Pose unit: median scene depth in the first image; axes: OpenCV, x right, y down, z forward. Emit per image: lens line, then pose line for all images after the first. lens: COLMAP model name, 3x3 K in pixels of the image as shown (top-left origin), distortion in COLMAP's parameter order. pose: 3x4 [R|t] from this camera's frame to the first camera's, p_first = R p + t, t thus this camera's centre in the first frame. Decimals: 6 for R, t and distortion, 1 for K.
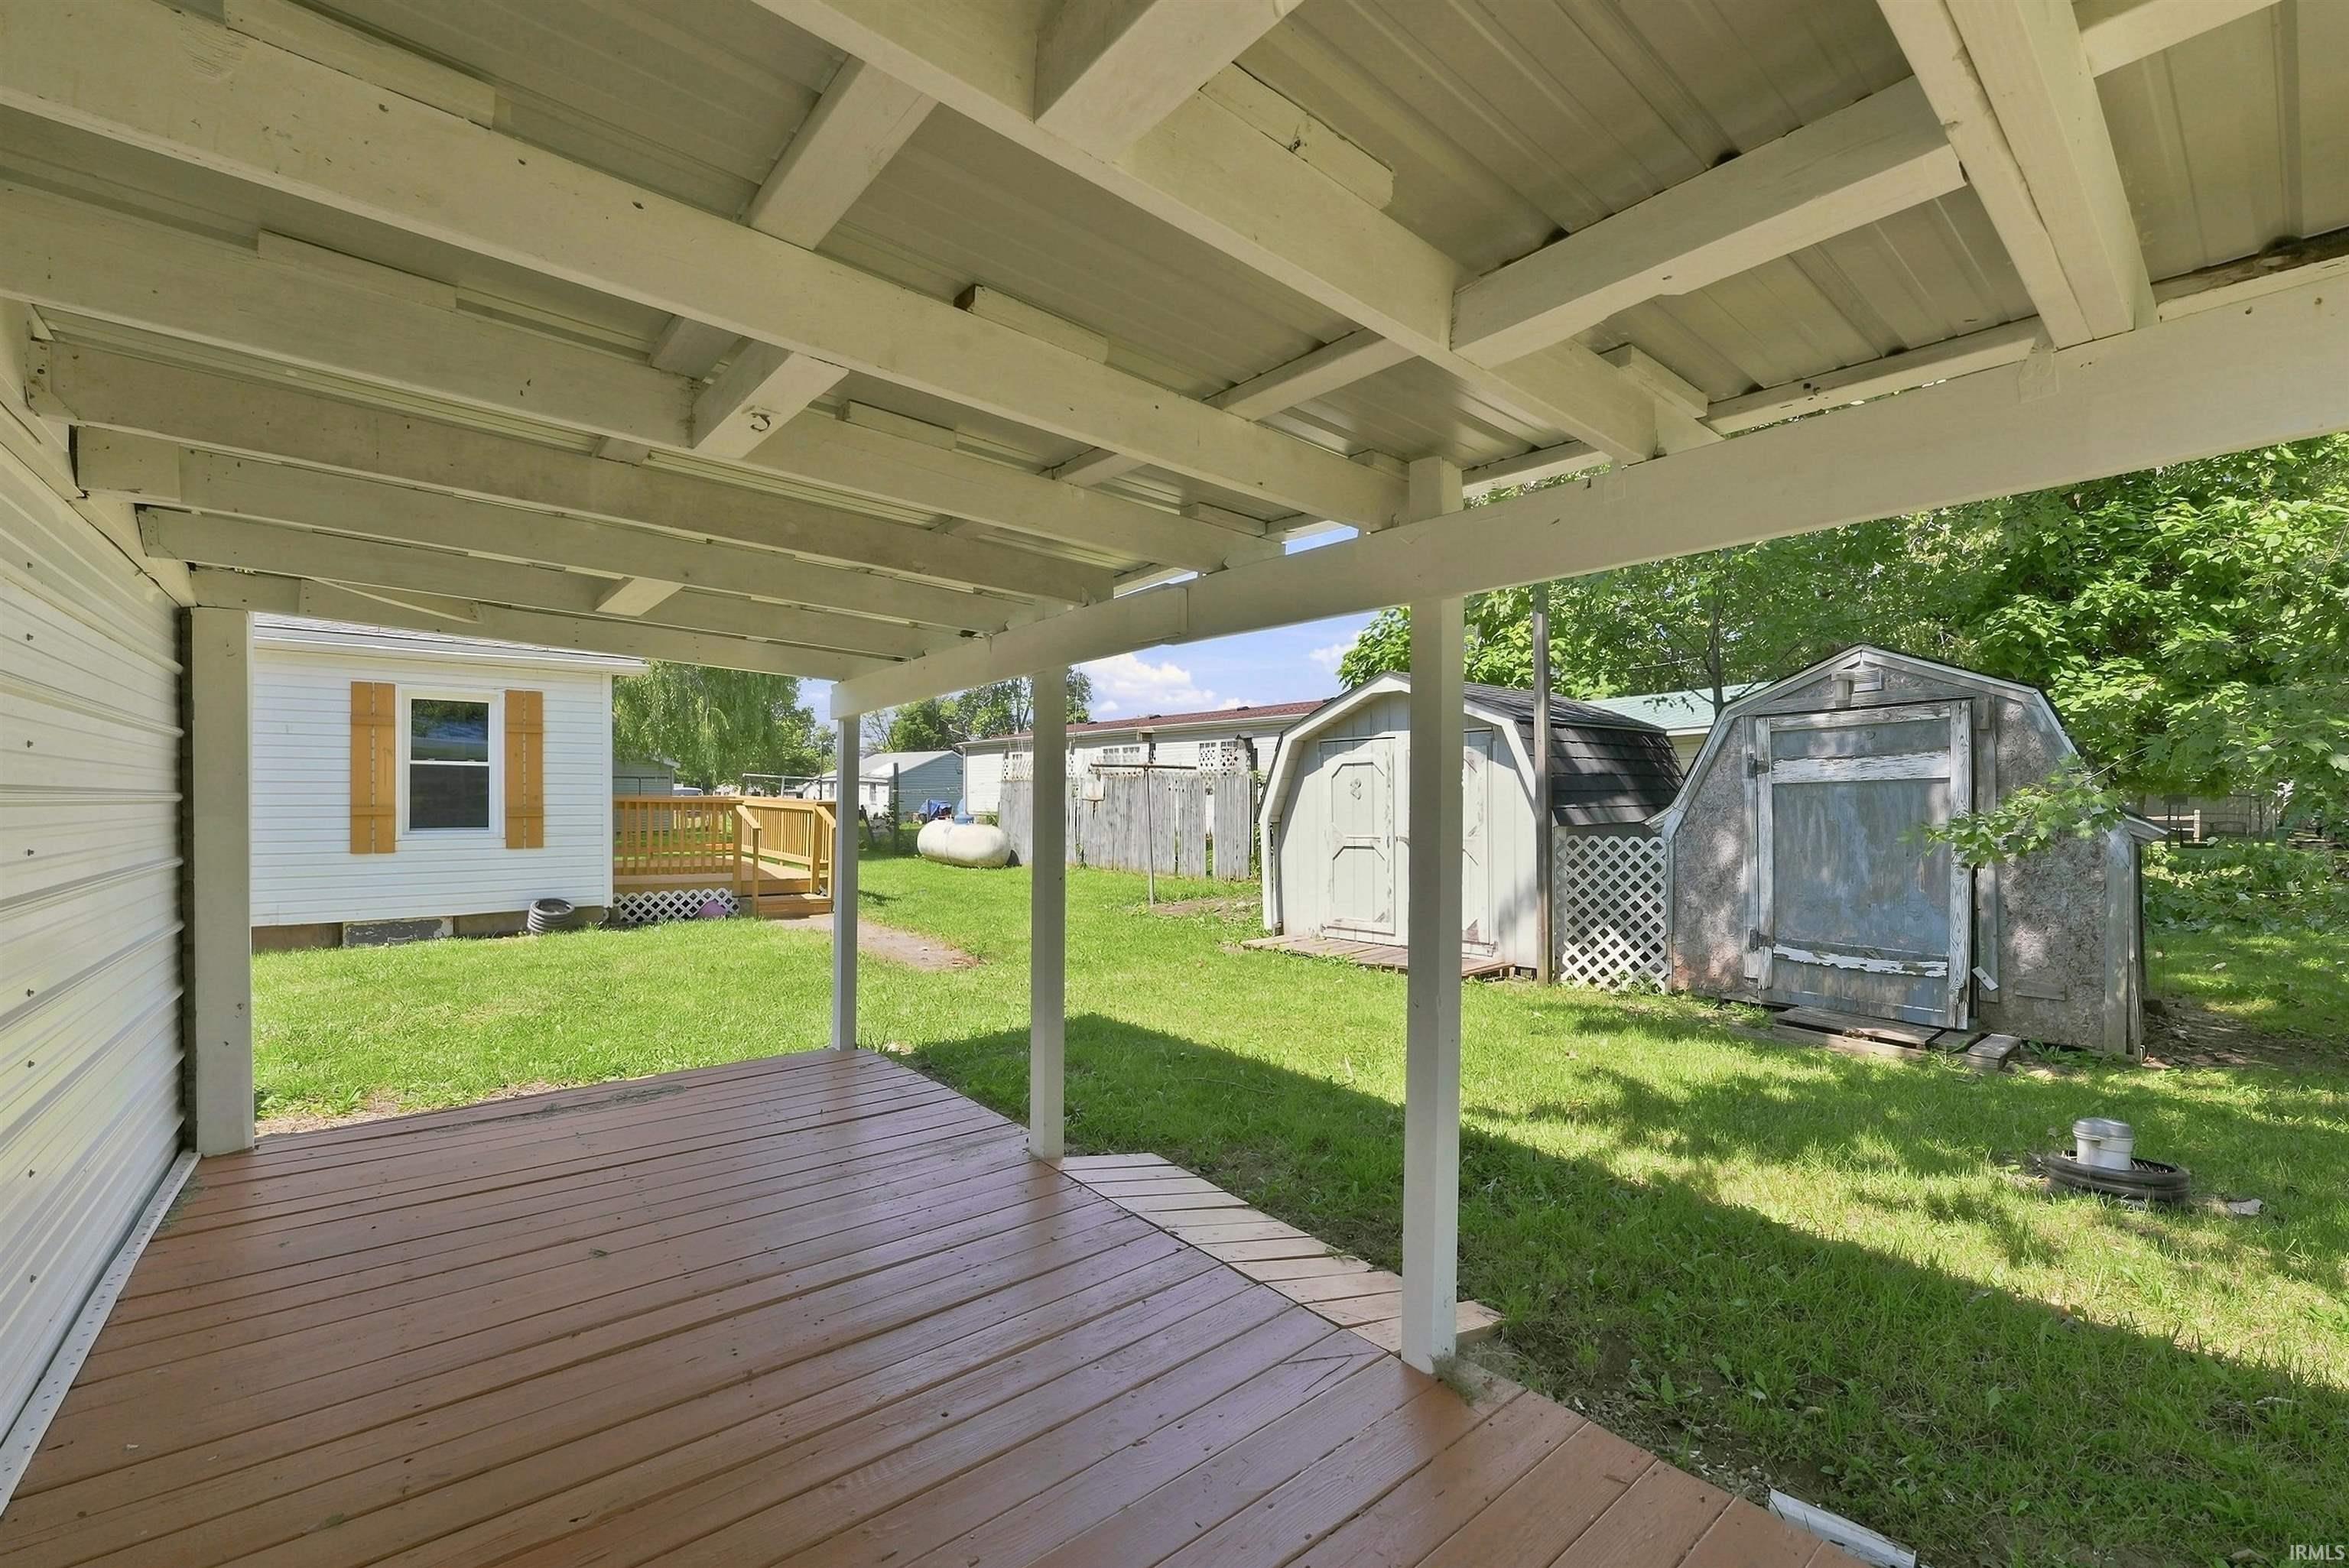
lens RADIAL K [[955.0, 0, 1170.0], [0, 955.0, 802.0], [0, 0, 1]] dist [0.000694, 0.000325]
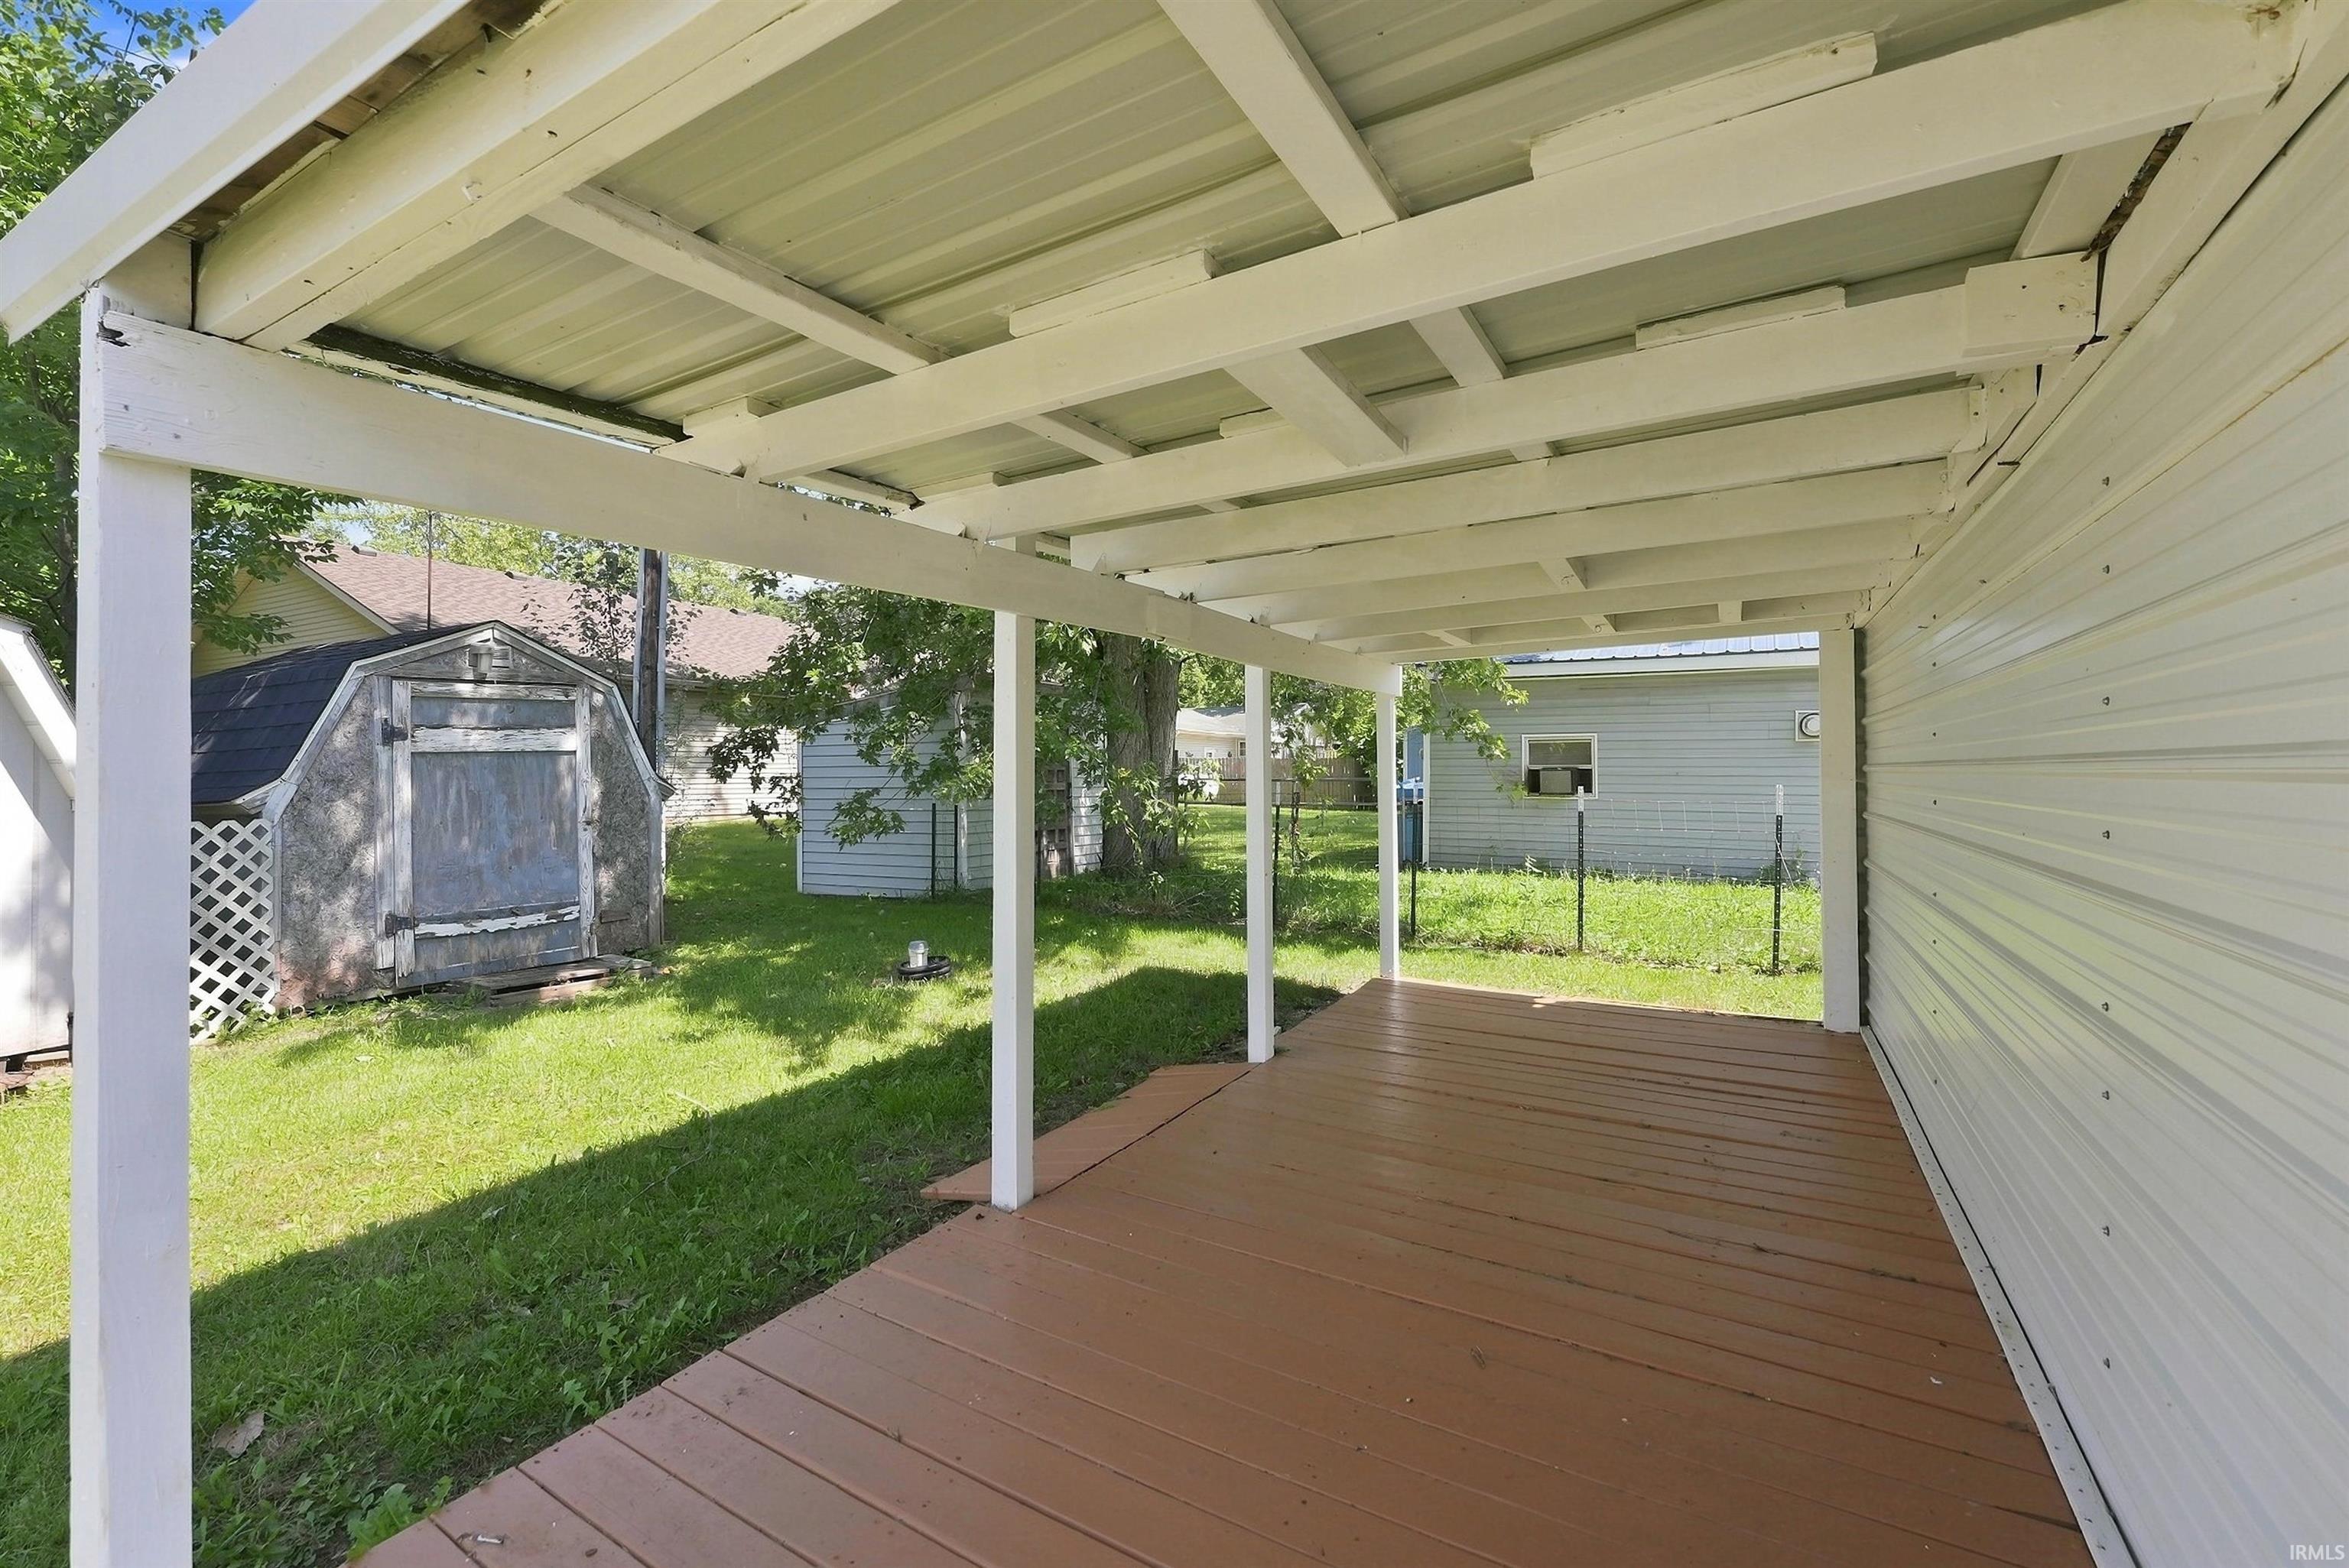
lens RADIAL K [[955.0, 0, 1198.6], [0, 955.0, 776.8], [0, 0, 1]] dist [0.000694, 0.000325]
pose [[-0.347301, -0.010031, 0.937700, -0.511621], [0.003665, 0.999921, 0.012054, -0.003599], [-0.937747, 0.007623, -0.347236, 0.610623]]
